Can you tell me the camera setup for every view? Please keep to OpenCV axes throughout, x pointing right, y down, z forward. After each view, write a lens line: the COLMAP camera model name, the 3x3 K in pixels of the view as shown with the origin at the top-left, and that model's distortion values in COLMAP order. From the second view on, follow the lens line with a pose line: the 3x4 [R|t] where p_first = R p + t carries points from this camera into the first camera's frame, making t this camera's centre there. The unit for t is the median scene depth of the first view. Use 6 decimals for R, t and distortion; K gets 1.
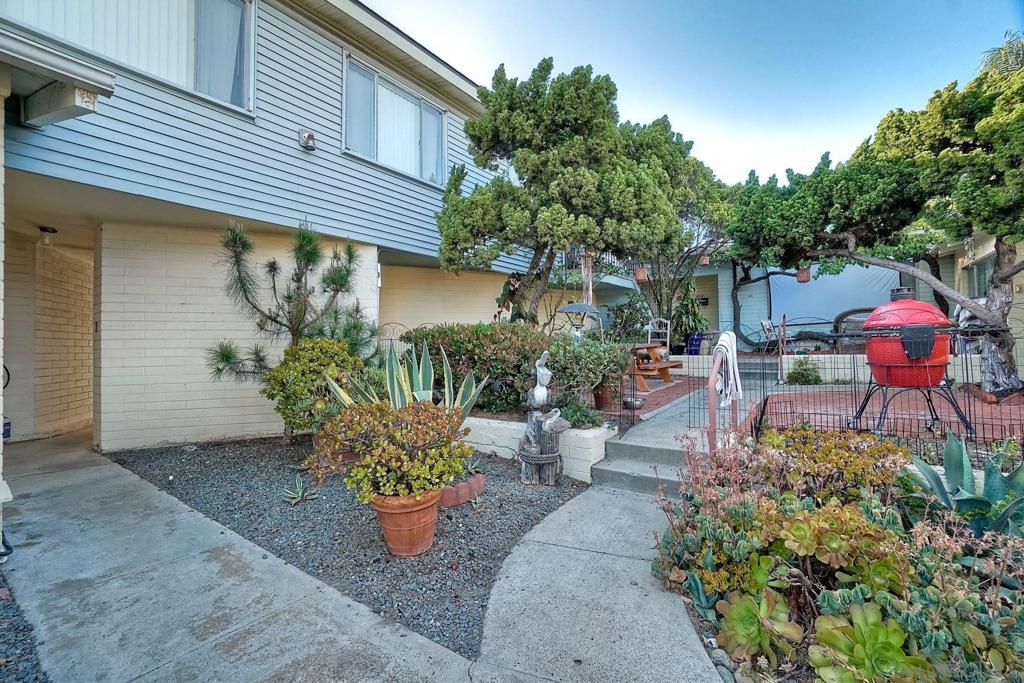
lens RADIAL K [[461.0, 0, 504.2], [0, 461.0, 338.9], [0, 0, 1]] dist [-0.055117, 0.018704]
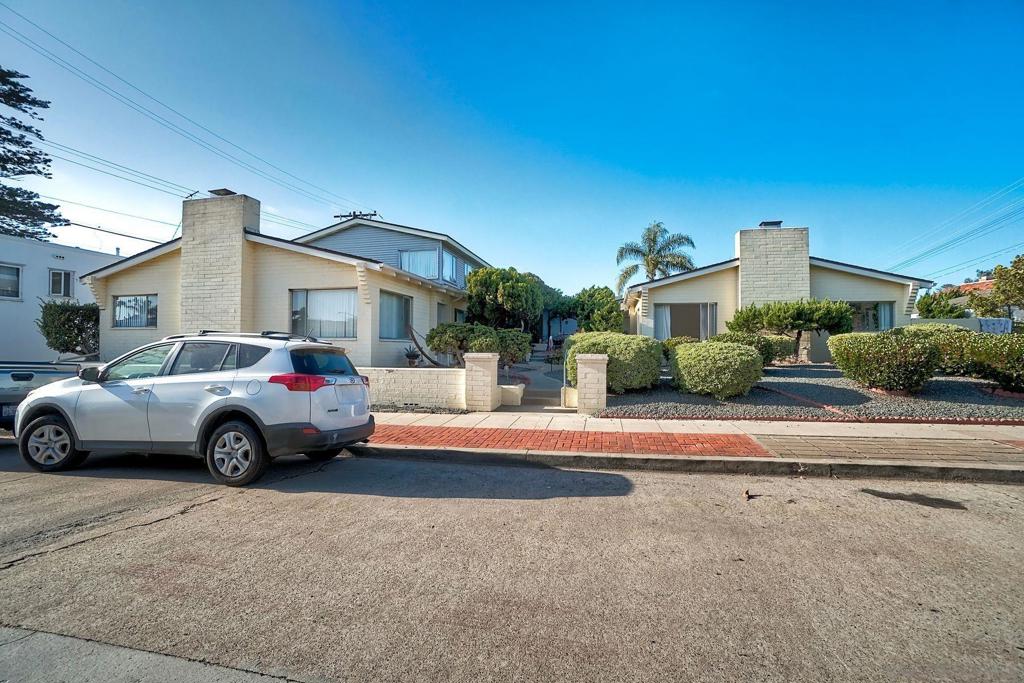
lens RADIAL K [[461.0, 0, 502.9], [0, 461.0, 345.8], [0, 0, 1]] dist [-0.055117, 0.018704]
pose [[0.925948, 0.015145, 0.377347, -1.340886], [-0.018986, 0.999799, 0.006459, 0.046810], [-0.377173, -0.013145, 0.926049, -2.470225]]
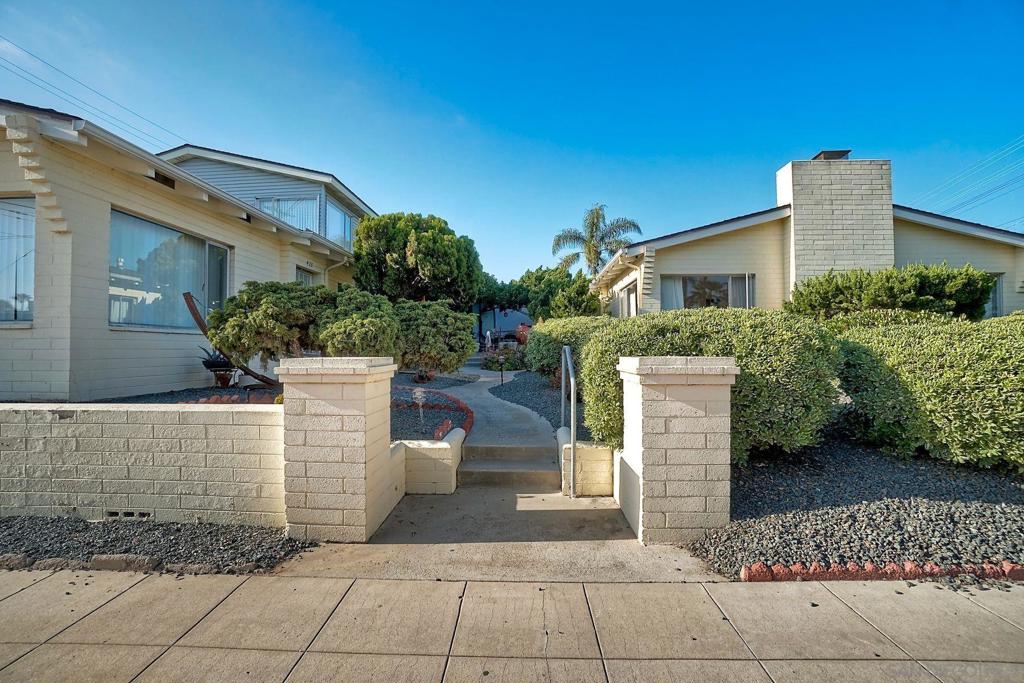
lens RADIAL K [[461.0, 0, 509.2], [0, 461.0, 344.2], [0, 0, 1]] dist [-0.055117, 0.018704]
pose [[0.843060, 0.011285, 0.537701, -0.954466], [-0.011409, 0.999930, -0.003097, 0.066064], [-0.537698, -0.003523, 0.843130, -1.581353]]
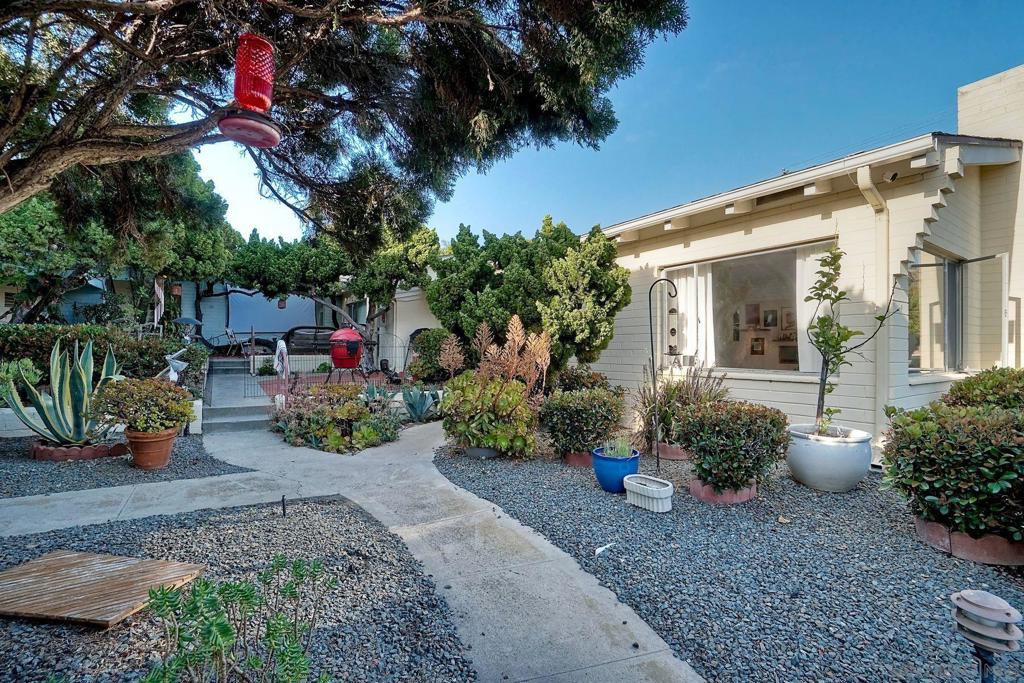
lens RADIAL K [[461.0, 0, 510.2], [0, 461.0, 345.9], [0, 0, 1]] dist [-0.055117, 0.018704]
pose [[0.369852, 0.020002, 0.928876, -0.488869], [-0.025969, 0.999600, -0.011185, 0.002158], [-0.928728, -0.019985, 0.370223, -0.314187]]
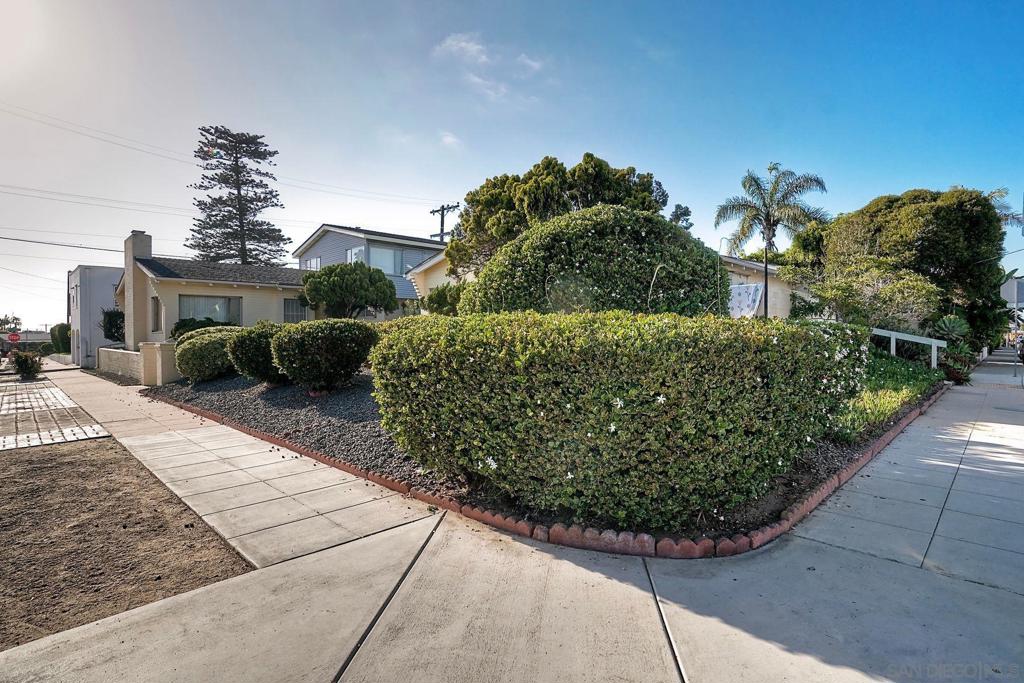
lens RADIAL K [[496.7, 0, 518.3], [0, 496.7, 339.2], [0, 0, 1]] dist [-0.032456, 0.003010]
pose [[0.991889, 0.000174, -0.127103, 0.981717], [0.004015, 0.999457, 0.032706, -0.000031], [0.127040, -0.032951, 0.991350, -2.937997]]
